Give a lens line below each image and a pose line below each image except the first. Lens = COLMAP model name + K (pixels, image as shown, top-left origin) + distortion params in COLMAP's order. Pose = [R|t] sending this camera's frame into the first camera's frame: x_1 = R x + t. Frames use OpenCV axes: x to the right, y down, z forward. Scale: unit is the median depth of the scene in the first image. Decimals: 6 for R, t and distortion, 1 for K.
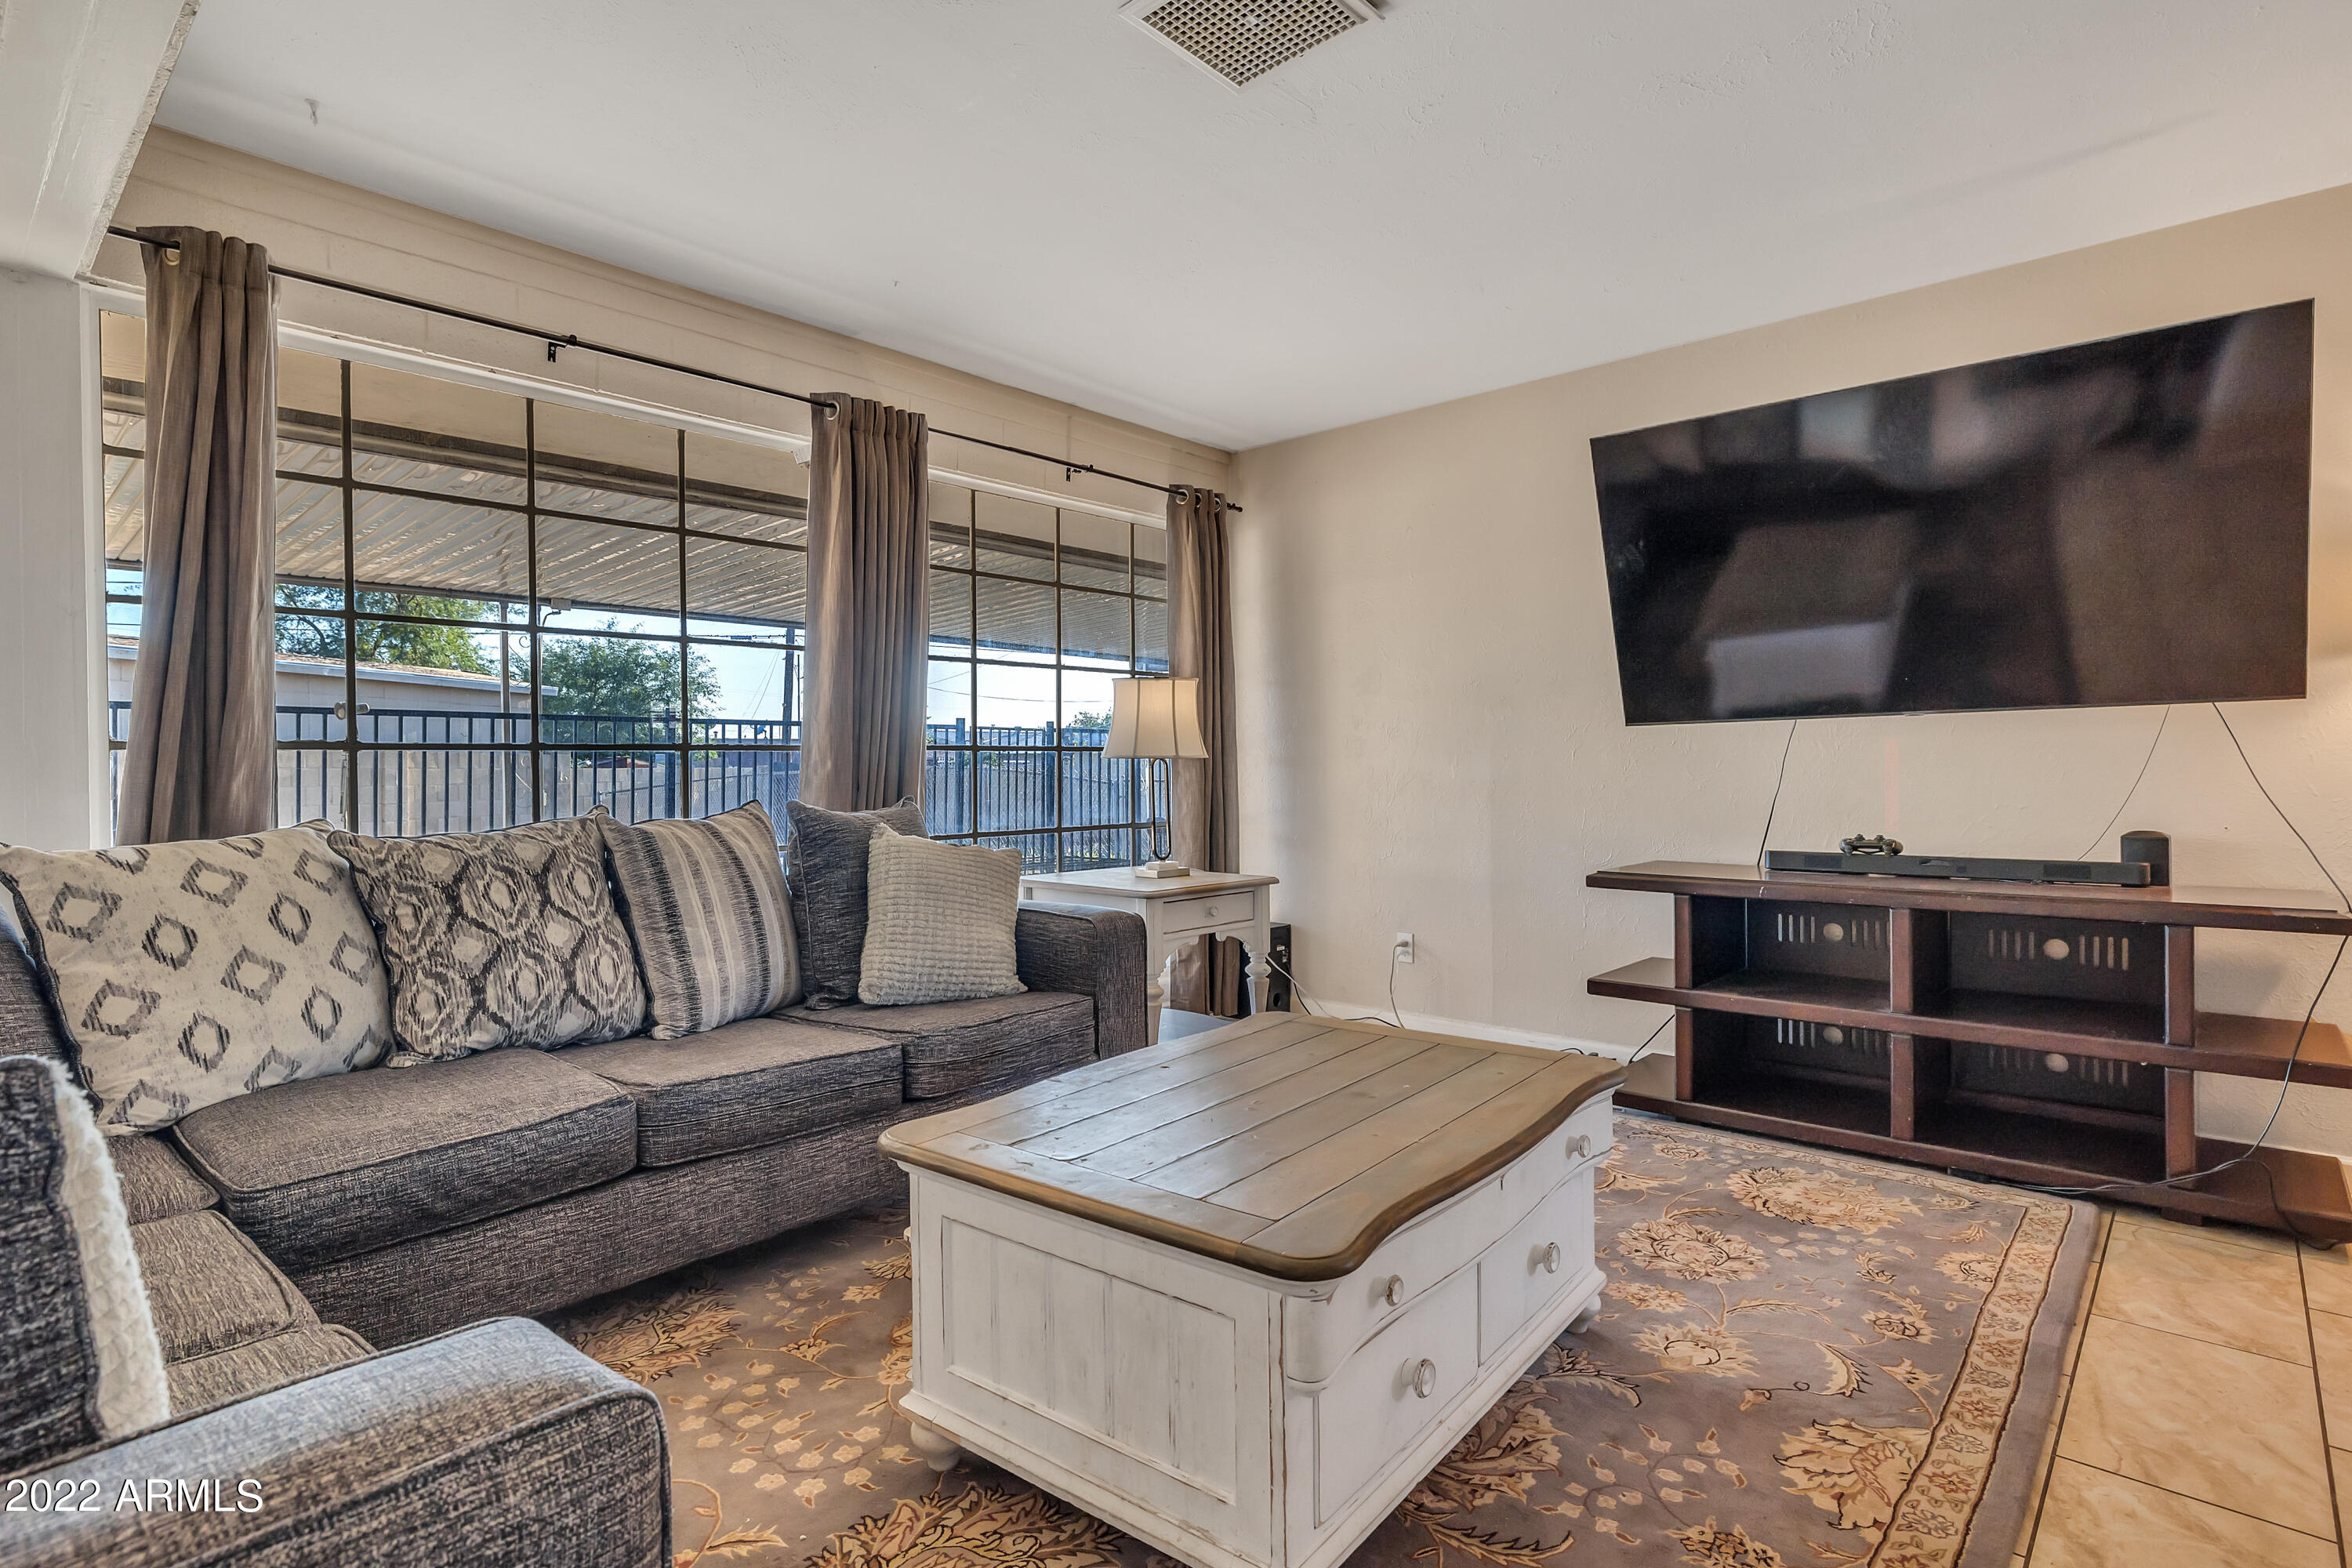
lens RADIAL K [[1179.0, 0, 1167.4], [0, 1179.0, 772.9], [0, 0, 1]] dist [0.001254, 0.000657]
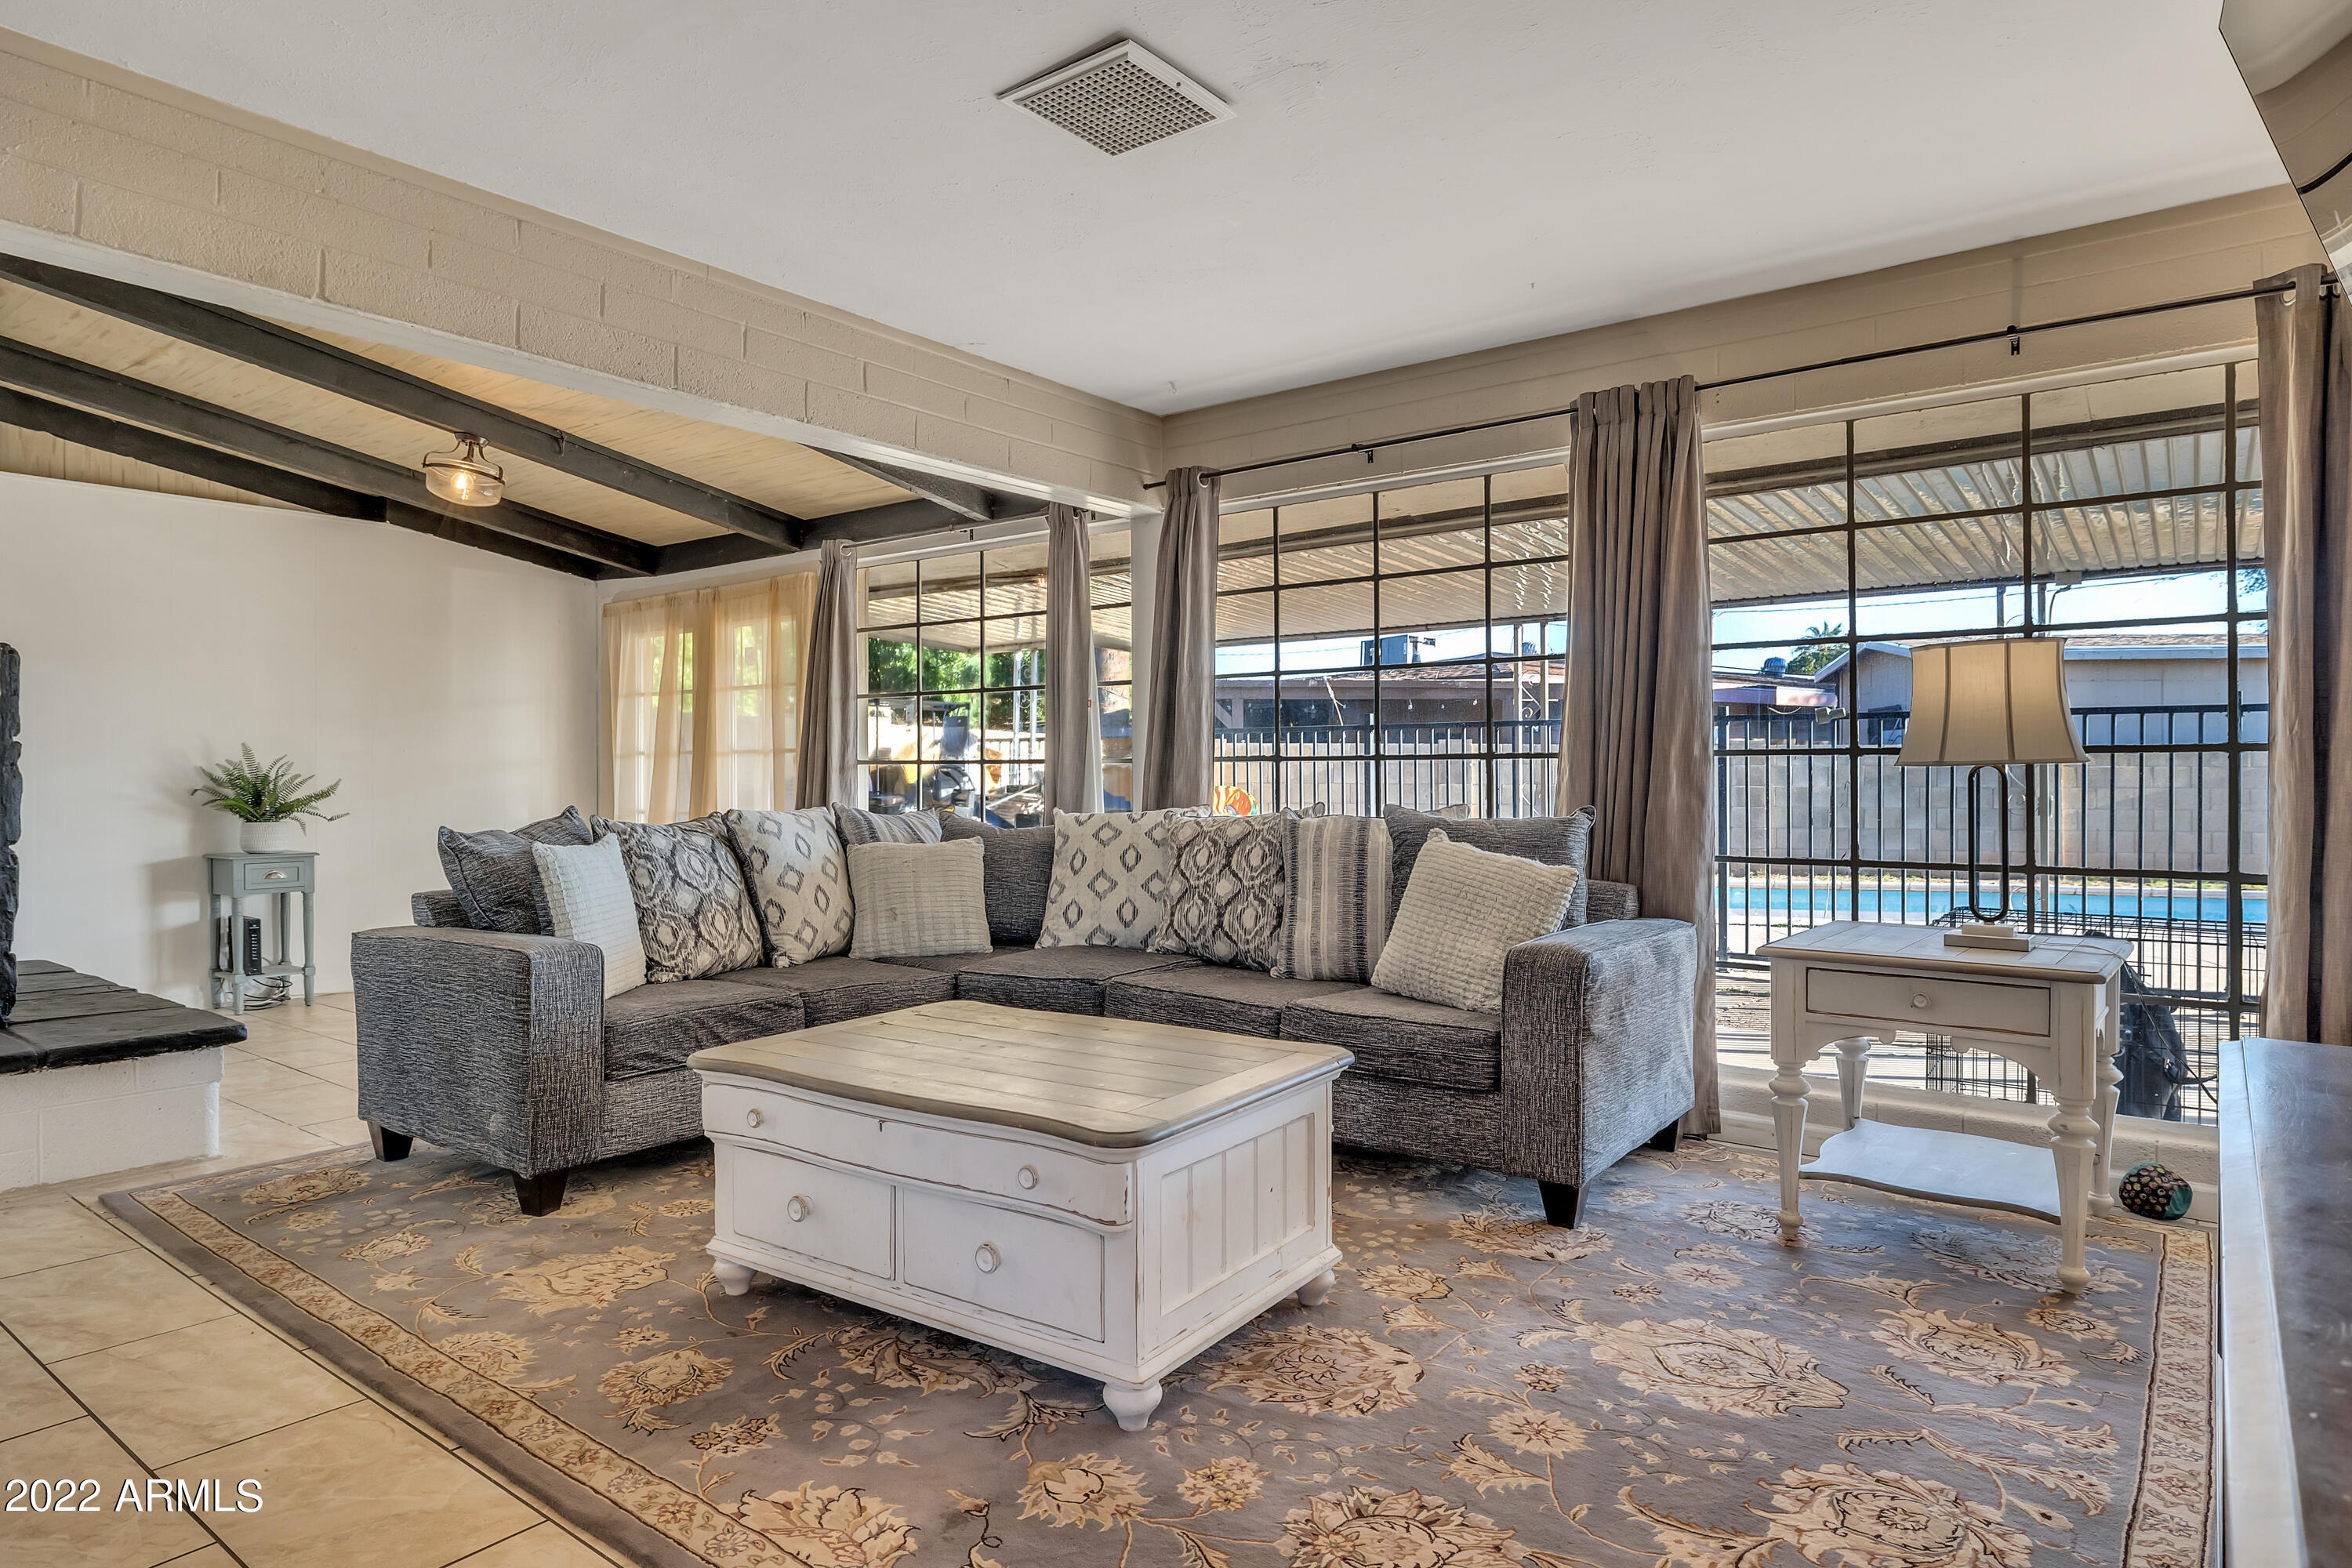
lens RADIAL K [[1321.4, 0, 1163.1], [0, 1321.4, 781.9], [0, 0, 1]] dist [0.000743, 0.000105]
pose [[0.072277, 0.011526, -0.997318, 1.253914], [-0.008464, 0.999904, 0.010943, -0.013568], [0.997349, 0.007650, 0.072368, 0.905766]]
